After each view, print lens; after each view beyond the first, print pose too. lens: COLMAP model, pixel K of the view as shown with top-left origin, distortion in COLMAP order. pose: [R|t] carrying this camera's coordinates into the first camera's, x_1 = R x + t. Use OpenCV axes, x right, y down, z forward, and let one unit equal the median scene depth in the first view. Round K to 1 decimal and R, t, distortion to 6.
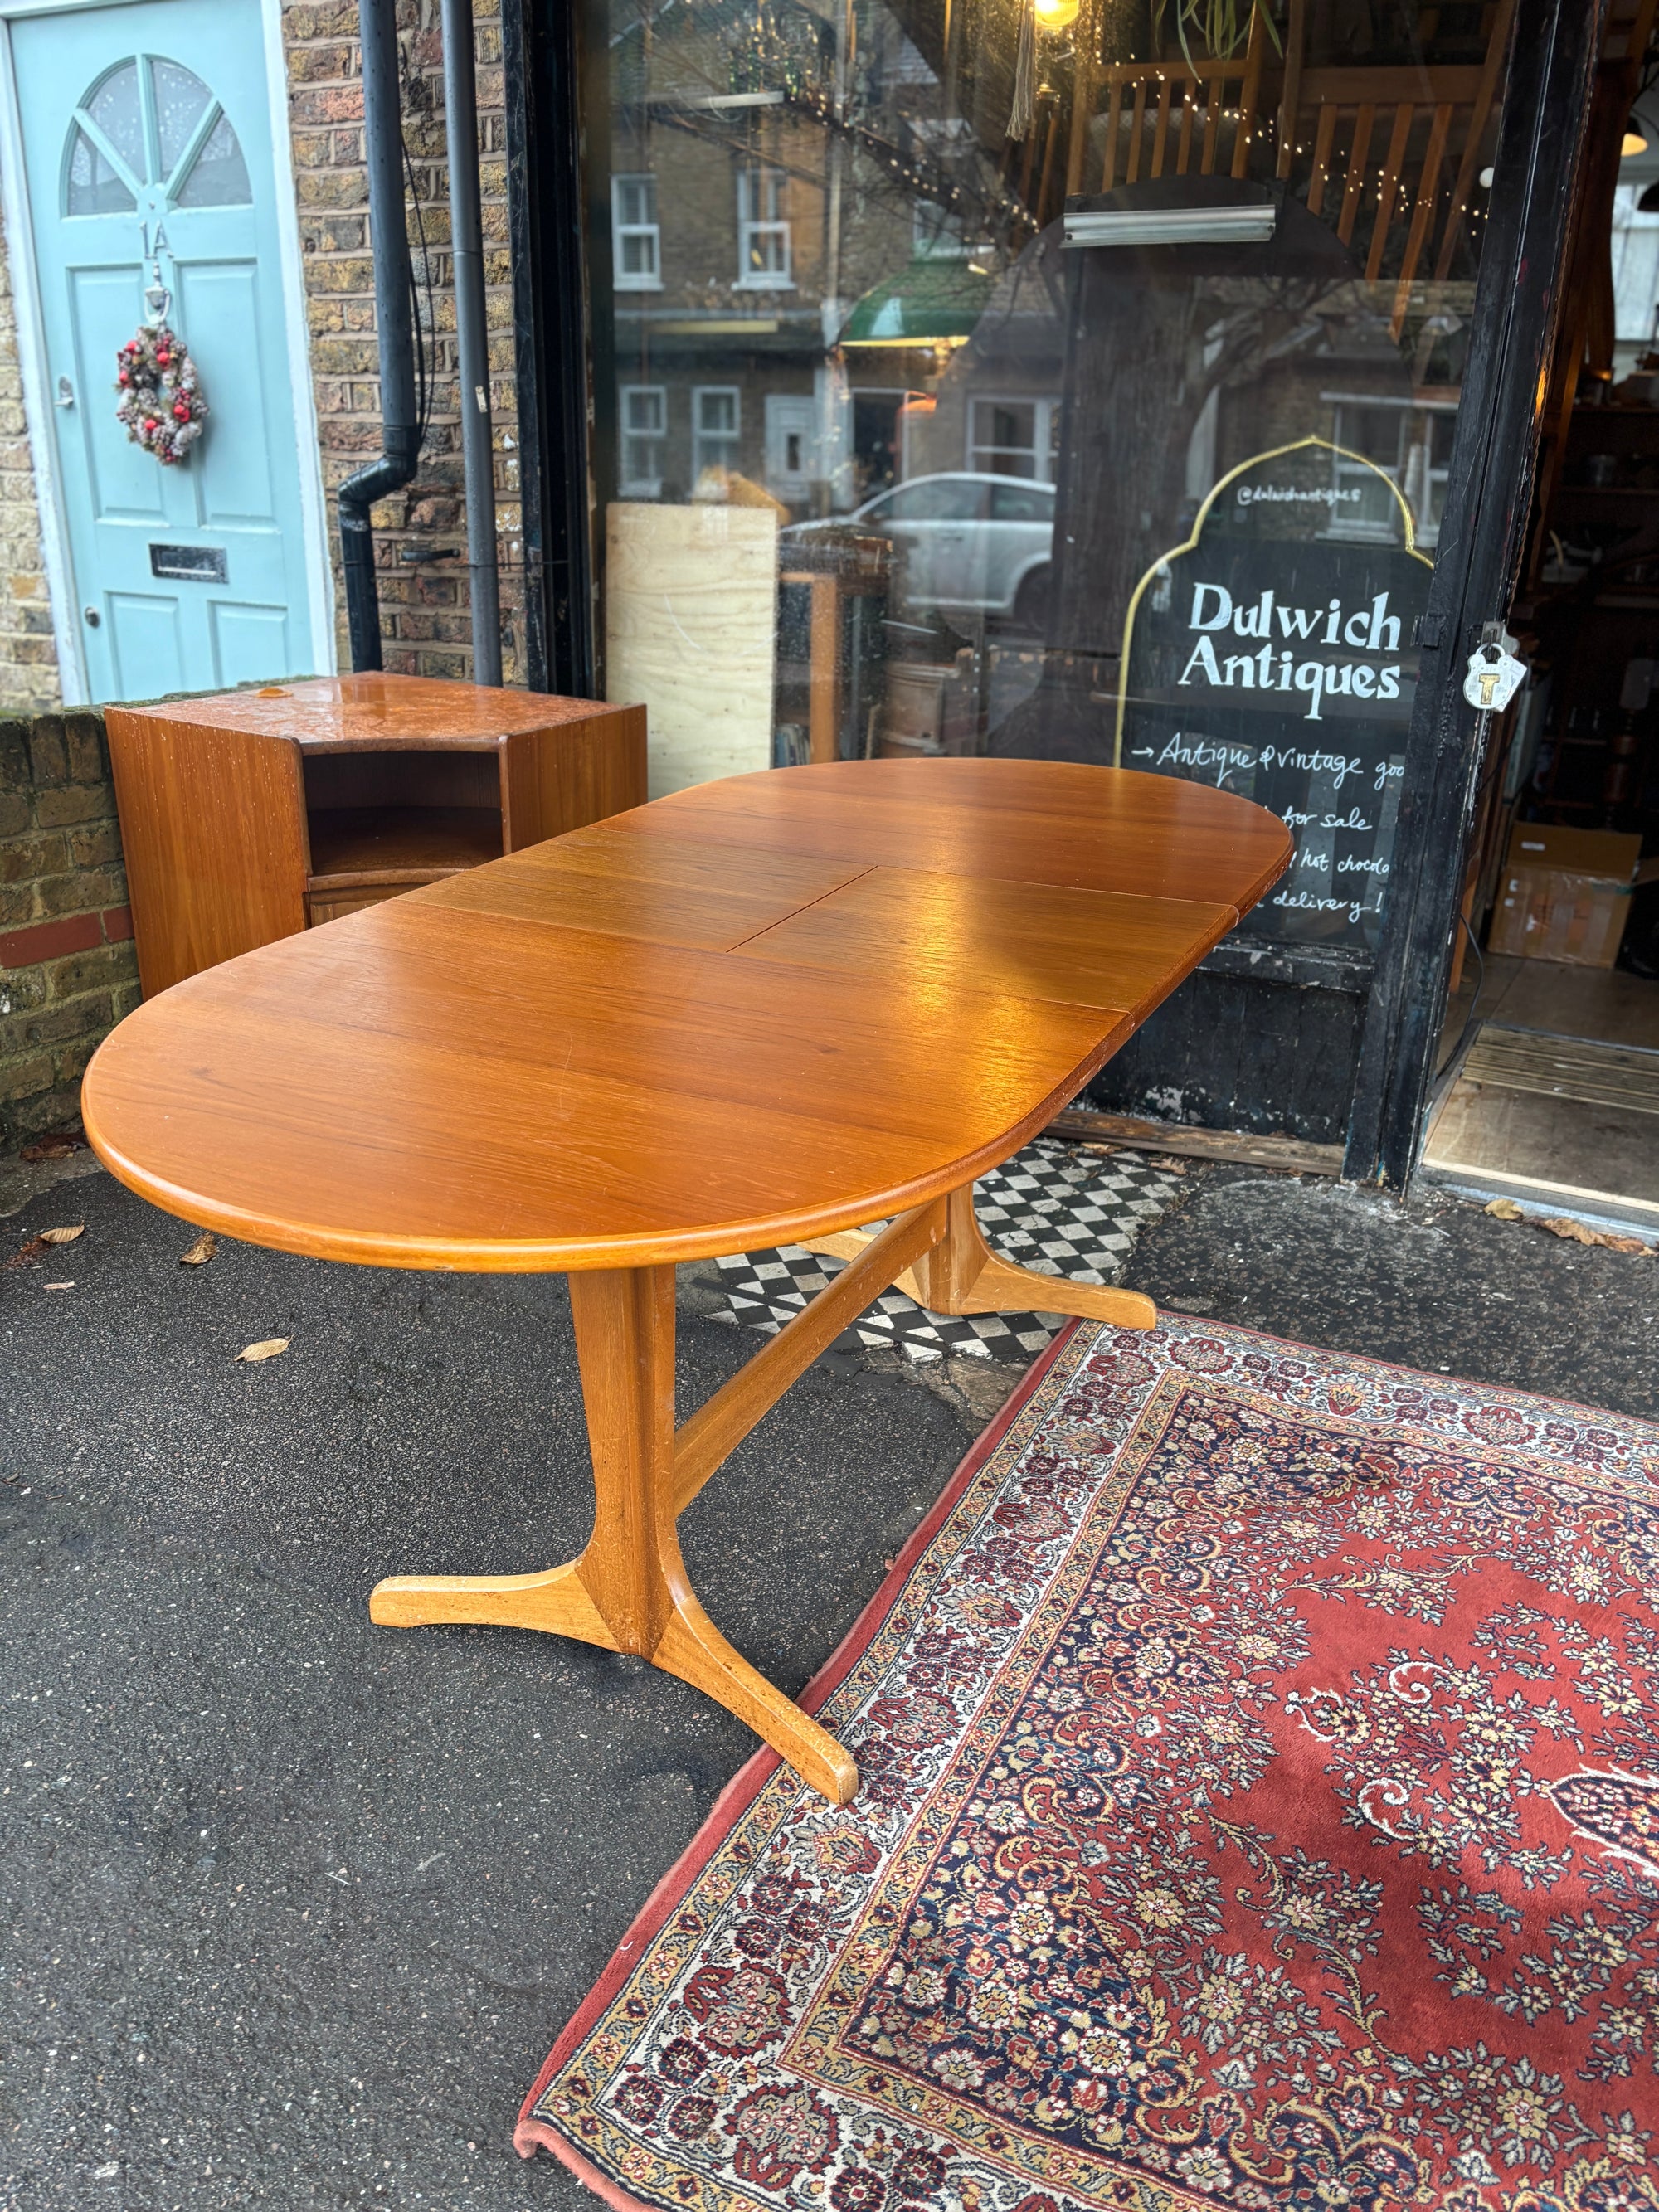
lens RADIAL K [[1666.5, 0, 832.8], [0, 1666.5, 1102.0], [0, 0, 1]] dist [0.055786, -0.056790]
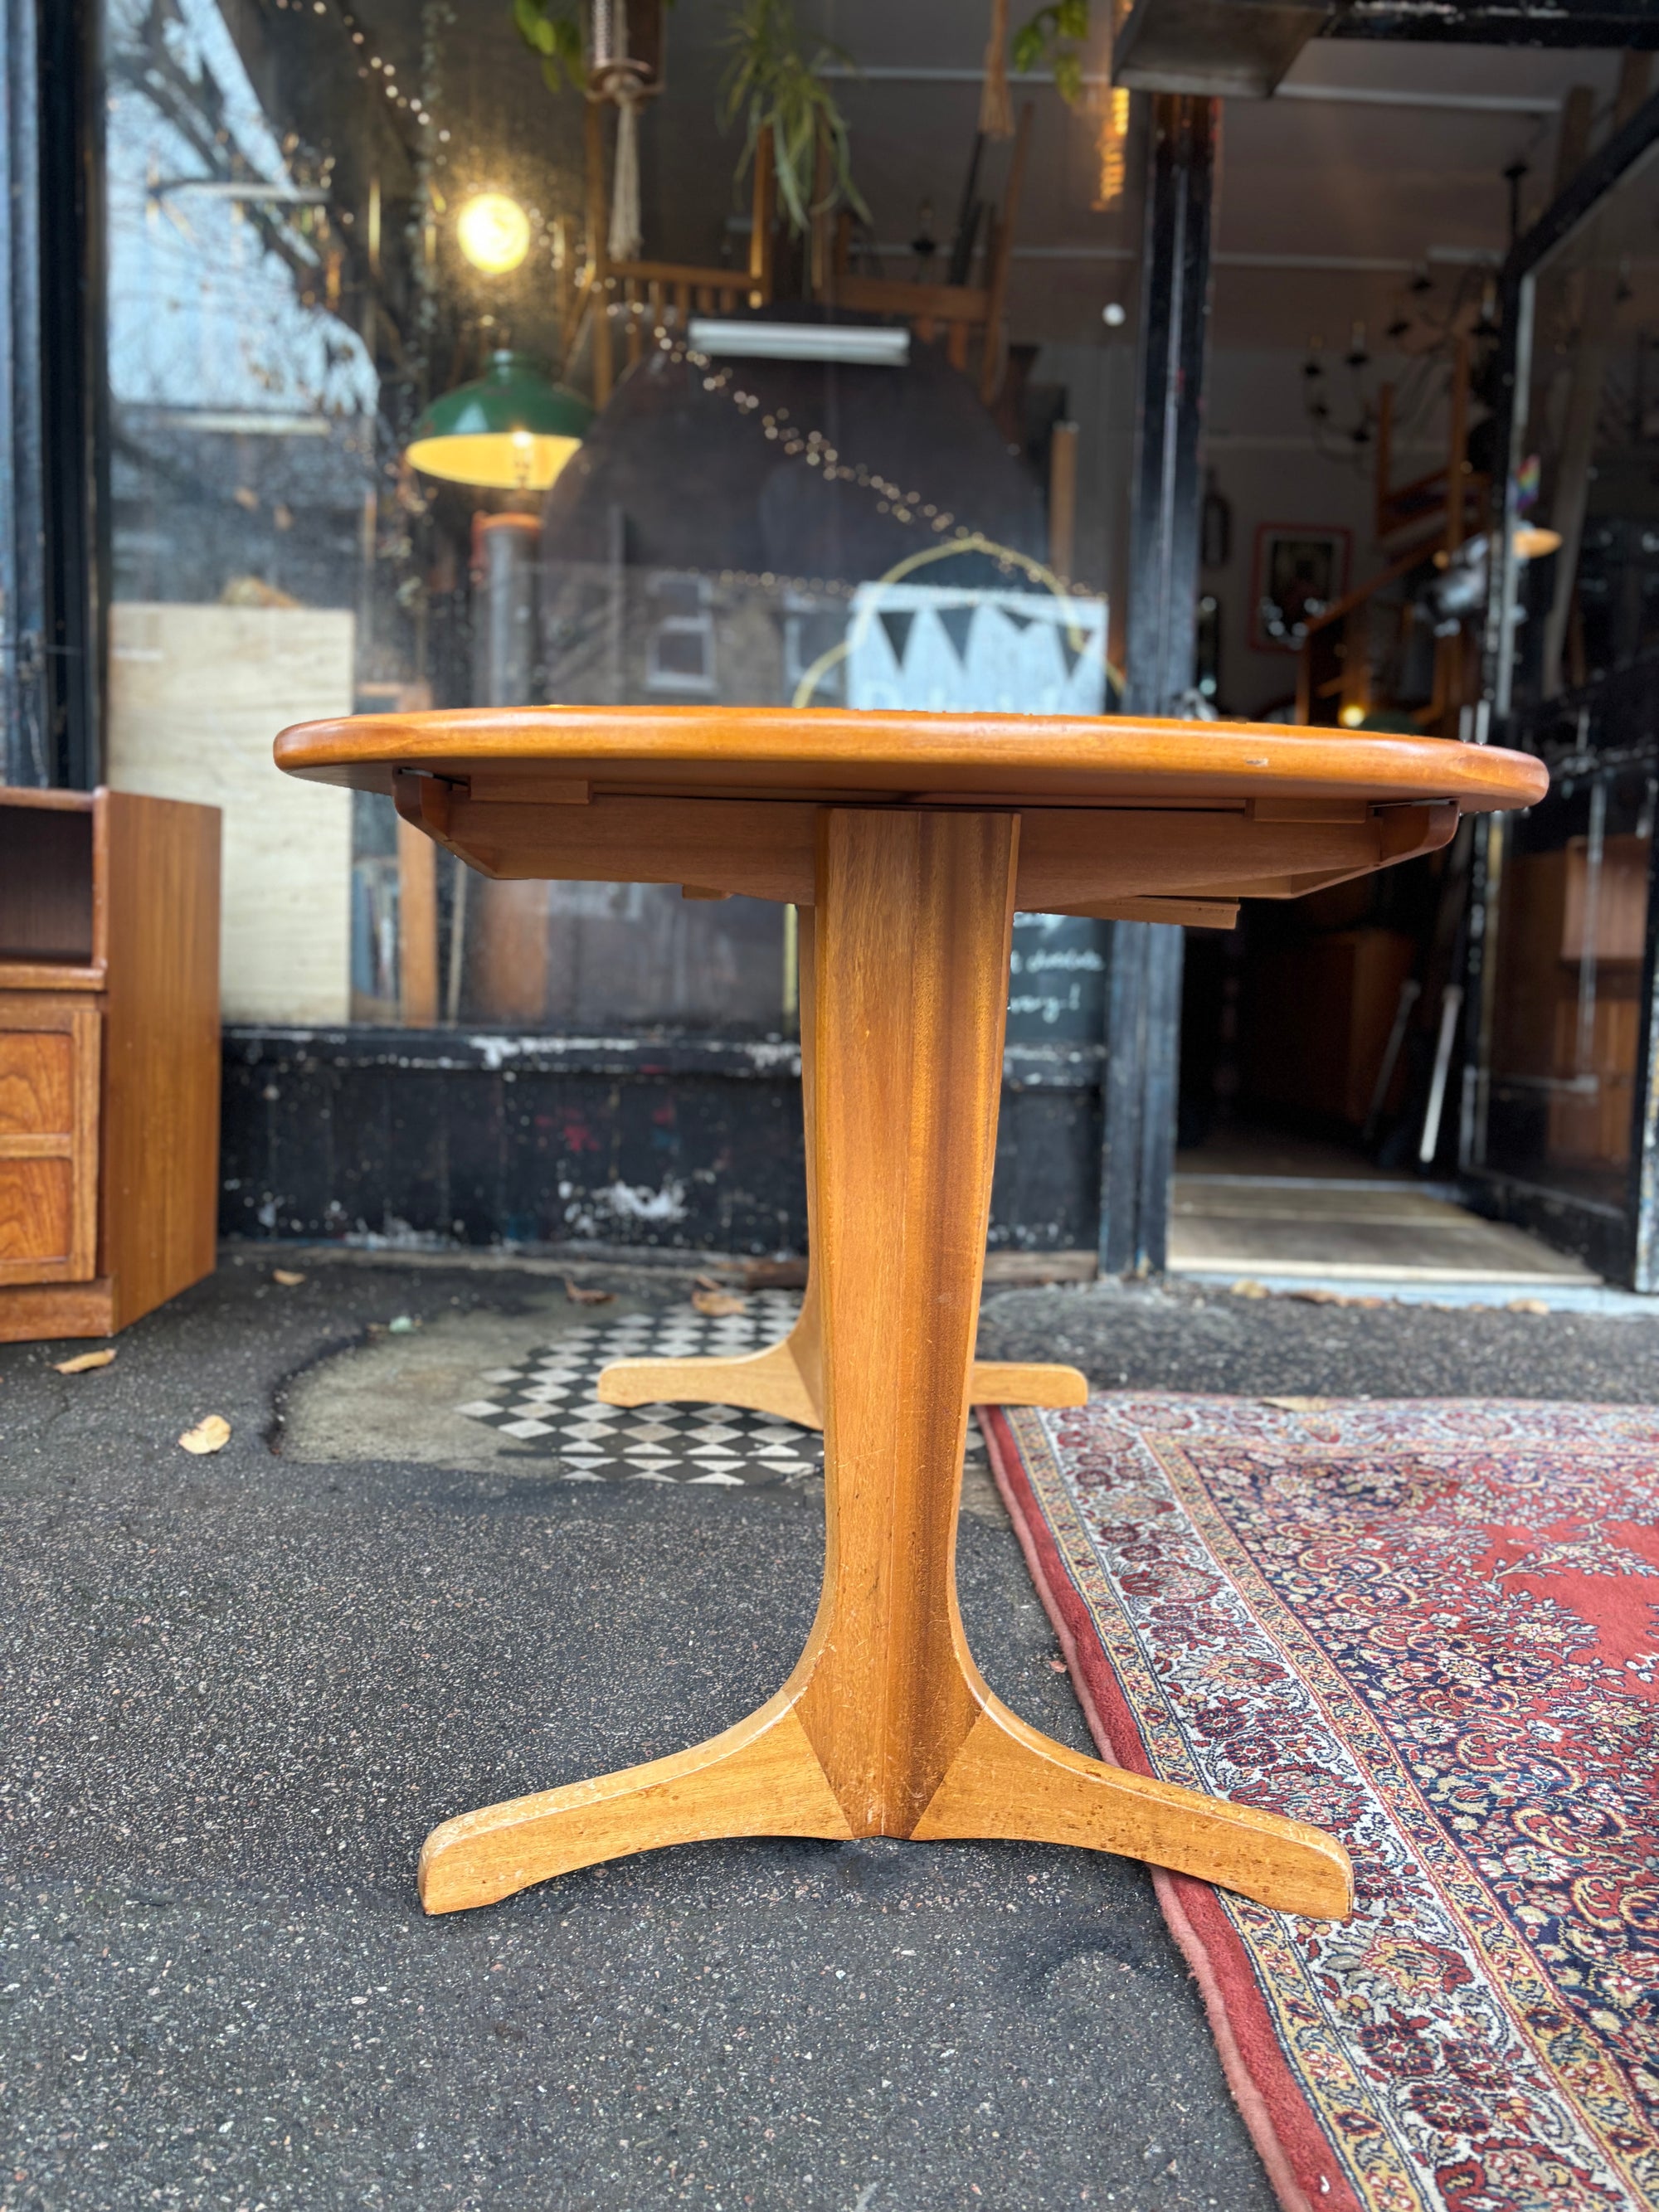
lens RADIAL K [[1666.5, 0, 828.4], [0, 1666.5, 1089.1], [0, 0, 1]] dist [0.055786, -0.056790]
pose [[0.881206, -0.040409, 0.471002, -0.274784], [0.158605, 0.963862, -0.214045, 0.124736], [-0.445332, 0.263321, 0.855770, 0.253519]]
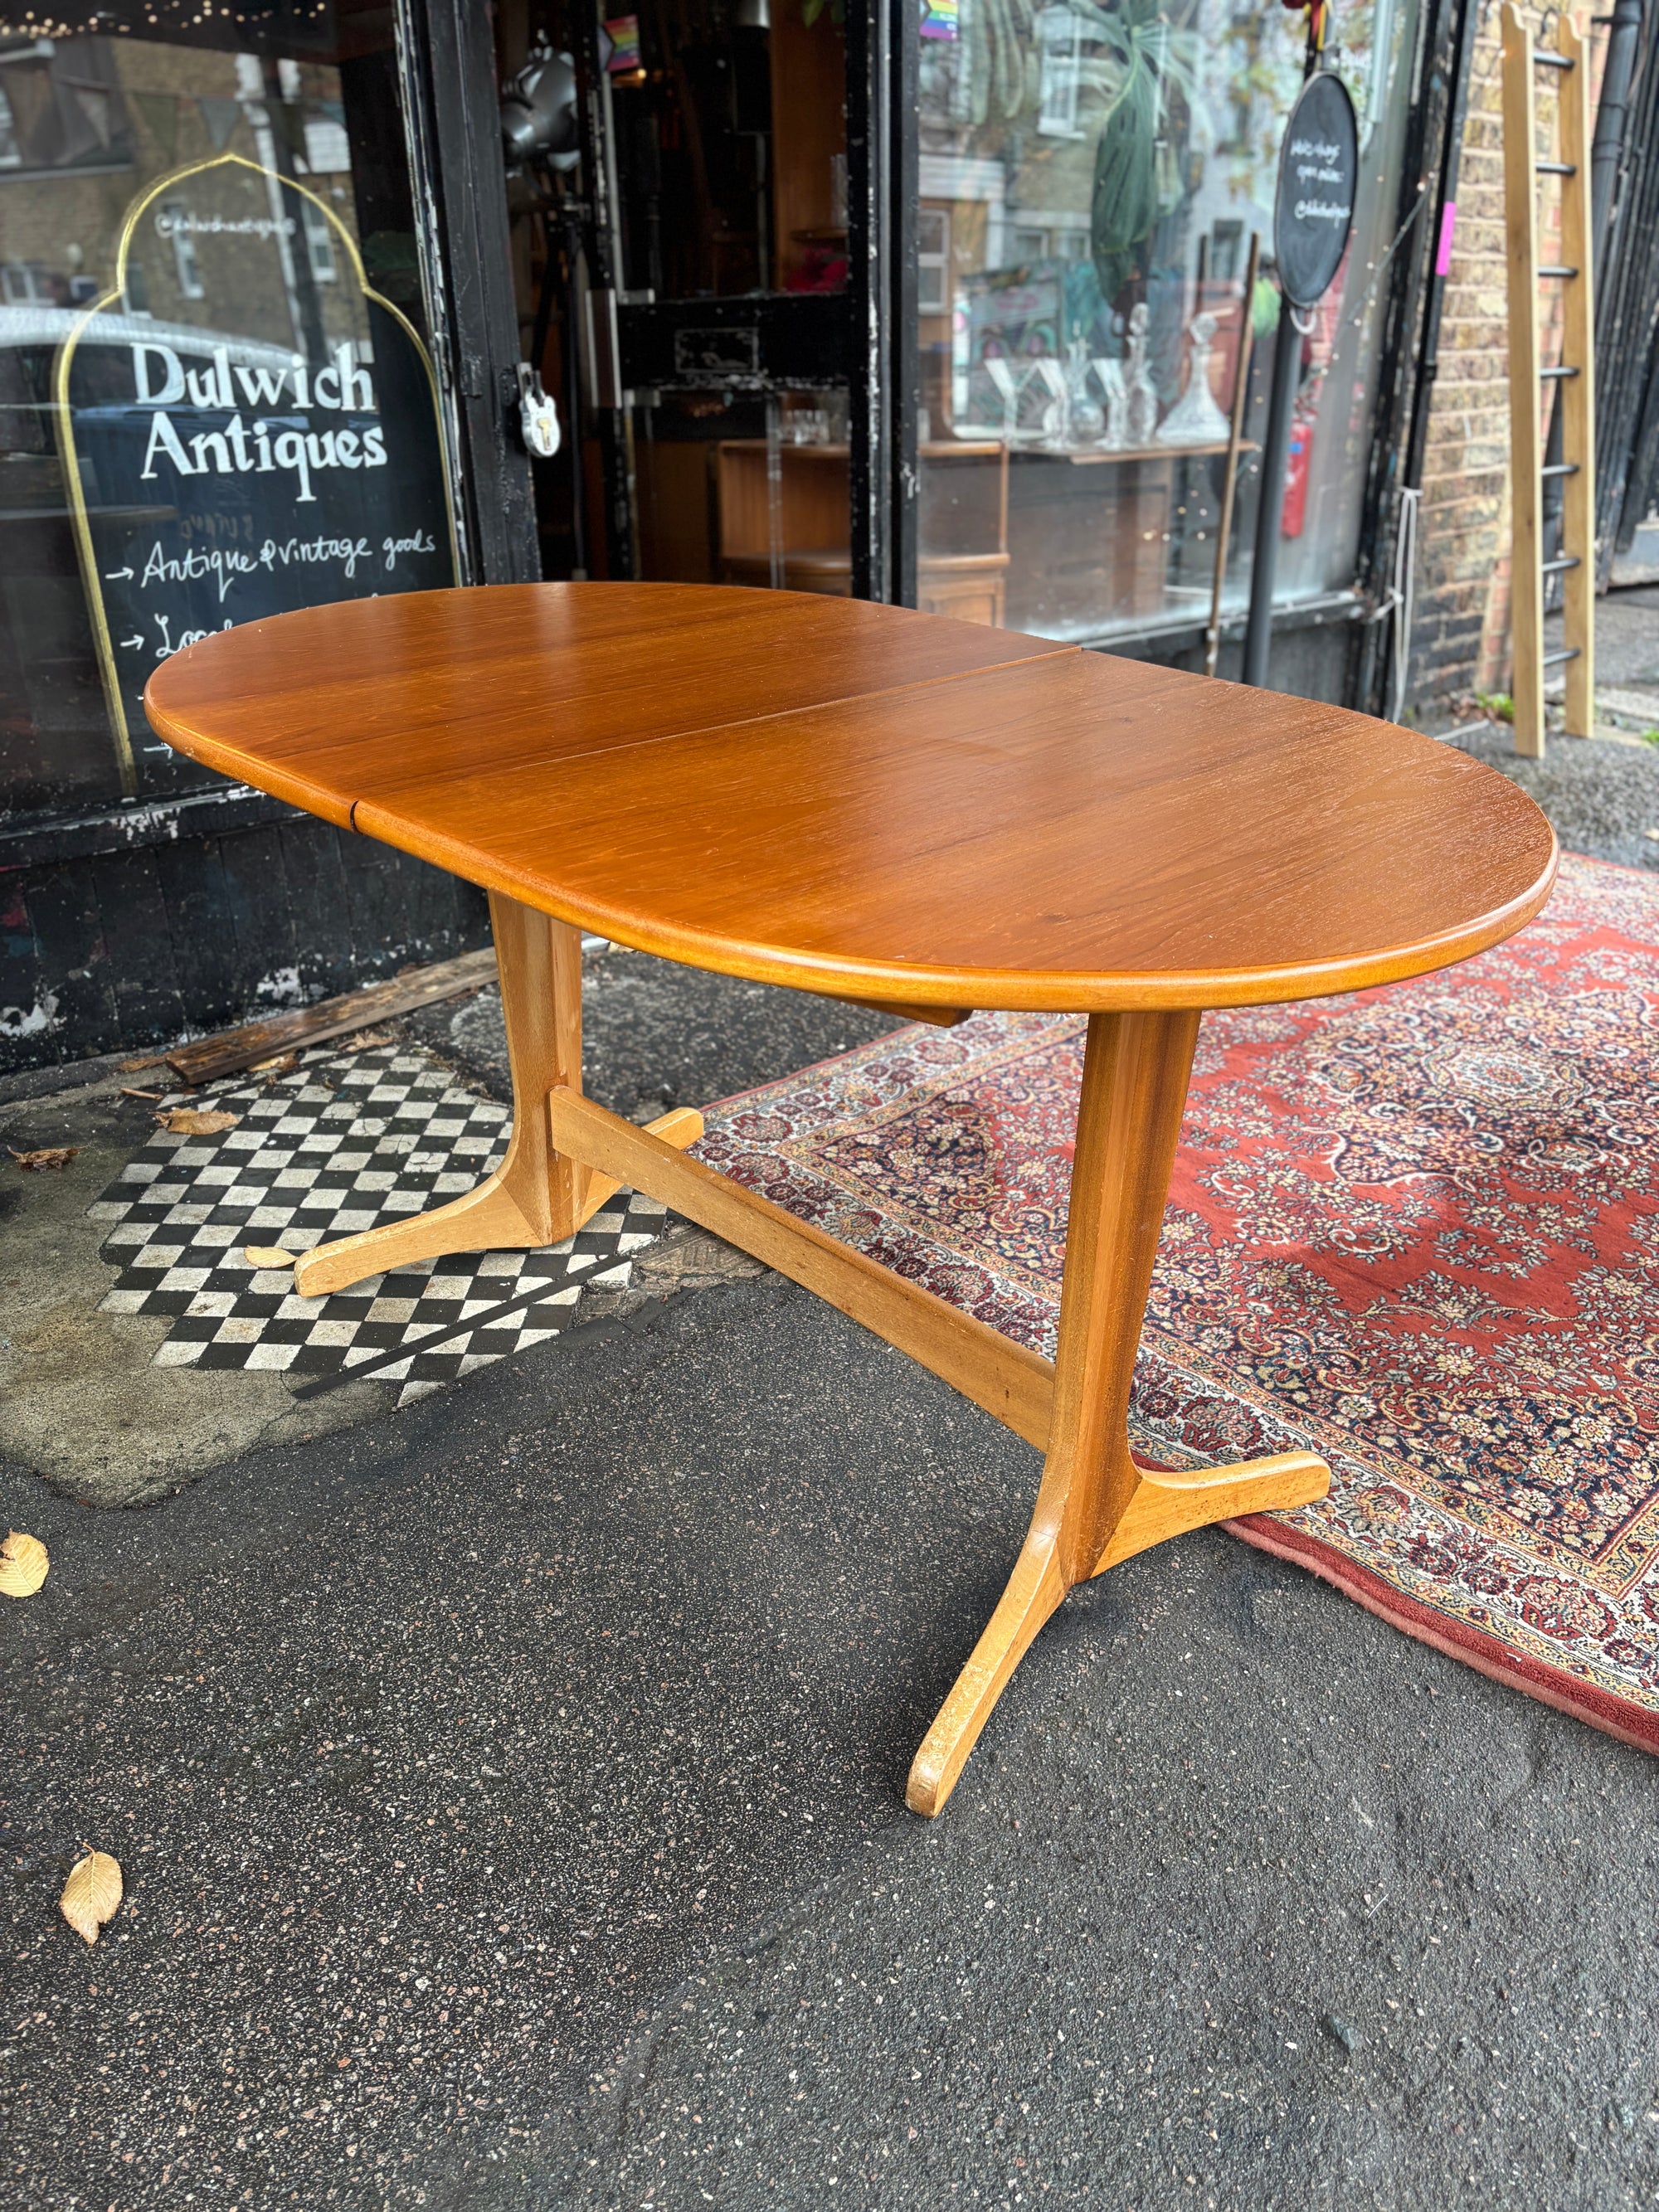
lens RADIAL K [[1666.5, 0, 830.1], [0, 1666.5, 1112.5], [0, 0, 1]] dist [0.055786, -0.056790]
pose [[0.330268, -0.423881, 0.843356, -0.511253], [0.338866, 0.887173, 0.313200, -0.131327], [-0.880962, 0.182344, 0.436643, 0.448742]]
